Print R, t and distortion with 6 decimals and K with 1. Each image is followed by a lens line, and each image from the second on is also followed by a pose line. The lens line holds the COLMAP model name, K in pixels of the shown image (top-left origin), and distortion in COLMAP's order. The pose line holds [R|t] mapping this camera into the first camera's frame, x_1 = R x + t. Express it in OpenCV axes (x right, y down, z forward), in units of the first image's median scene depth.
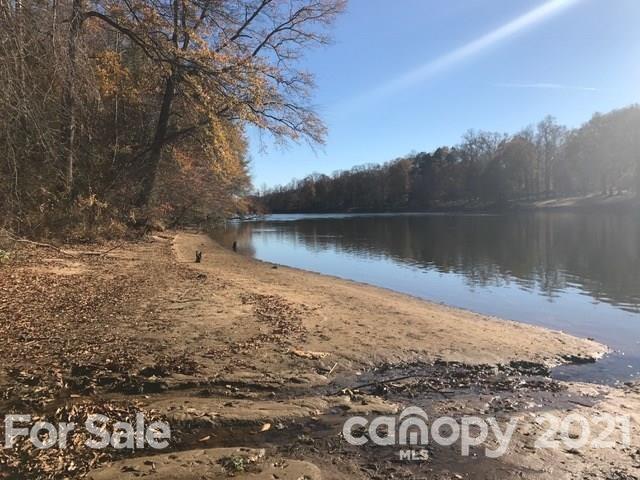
lens RADIAL K [[533.4, 0, 320.6], [0, 533.4, 239.7], [0, 0, 1]] dist [-0.001956, -0.017713]
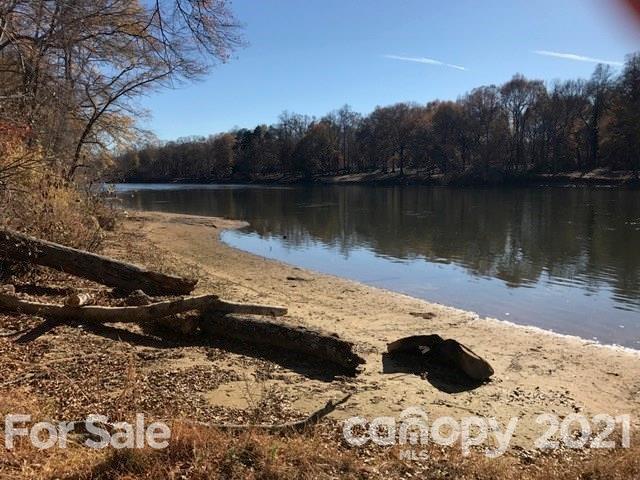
lens RADIAL K [[533.4, 0, 321.9], [0, 533.4, 239.6], [0, 0, 1]] dist [-0.001956, -0.017713]
pose [[0.949078, -0.026518, 0.313923, -0.006982], [0.008830, 0.998299, 0.057633, 0.001151], [-0.314917, -0.051926, 0.947698, -0.106357]]
